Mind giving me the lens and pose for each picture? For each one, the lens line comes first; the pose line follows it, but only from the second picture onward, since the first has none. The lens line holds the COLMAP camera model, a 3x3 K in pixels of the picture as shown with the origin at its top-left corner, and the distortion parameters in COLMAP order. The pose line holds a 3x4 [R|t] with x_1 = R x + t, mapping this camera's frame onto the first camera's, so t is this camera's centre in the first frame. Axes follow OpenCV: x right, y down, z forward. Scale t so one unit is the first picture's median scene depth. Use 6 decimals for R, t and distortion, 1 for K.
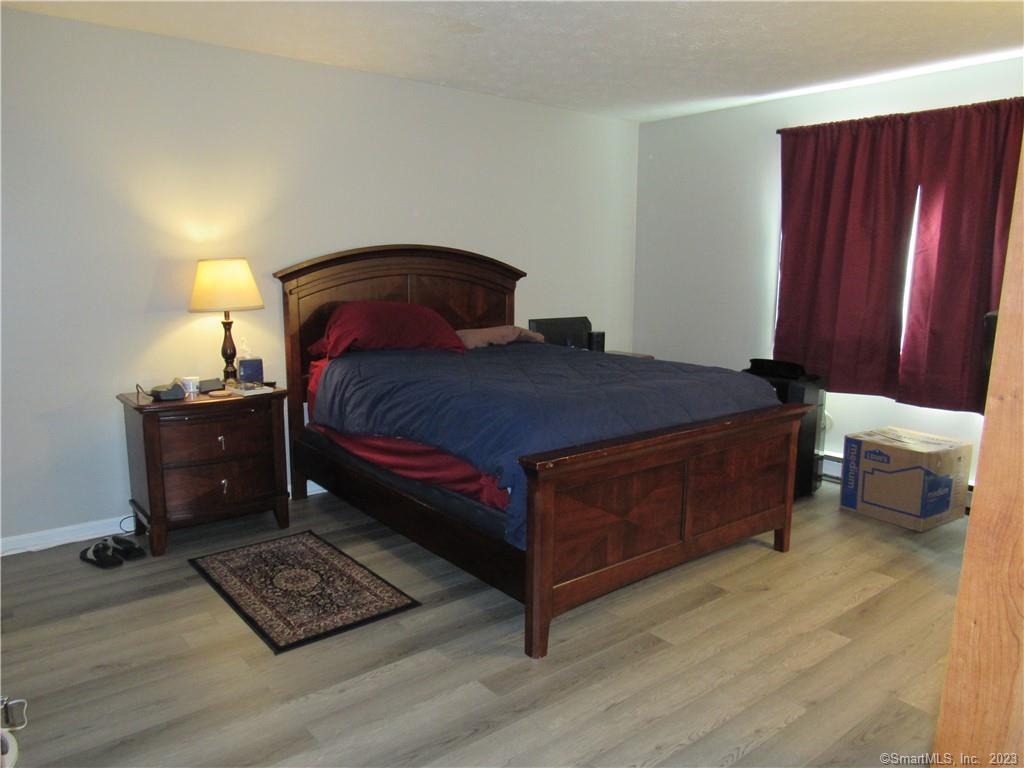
lens RADIAL K [[724.4, 0, 512.0], [0, 724.4, 384.0], [0, 0, 1]] dist [-0.025737, 0.000165]
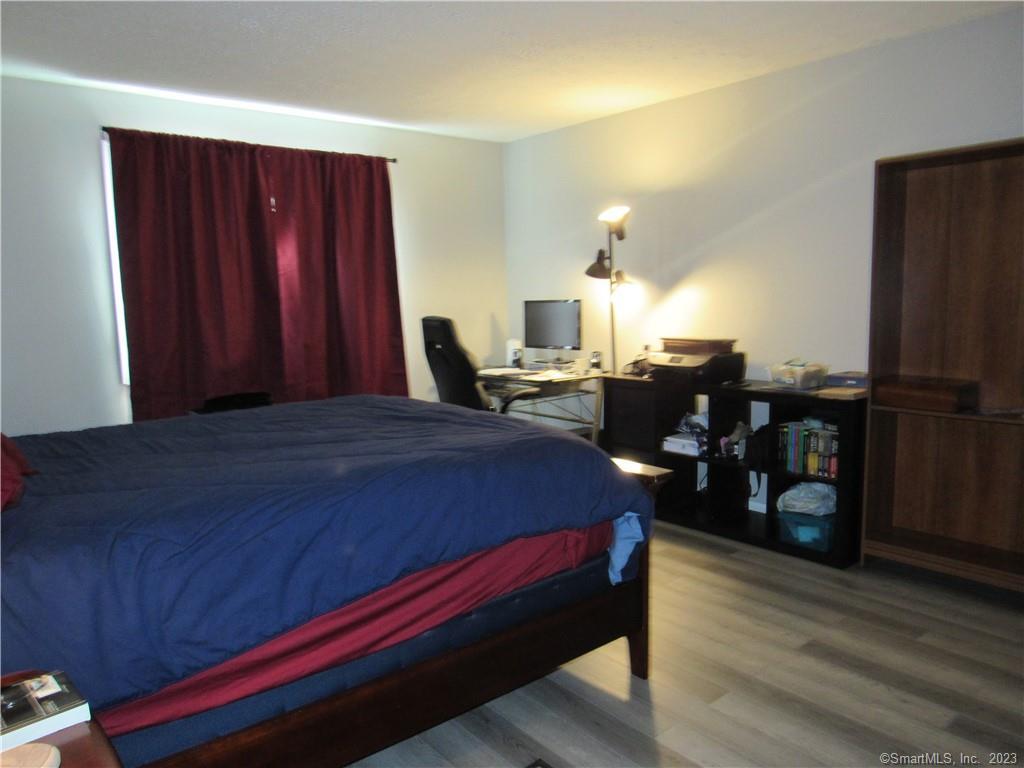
lens RADIAL K [[738.2, 0, 512.0], [0, 738.2, 384.0], [0, 0, 1]] dist [-0.001779, 0.000853]
pose [[0.013324, -0.141879, 0.989794, -0.544091], [0.182149, 0.973664, 0.137115, -0.111660], [-0.983181, 0.178463, 0.038816, 0.629065]]
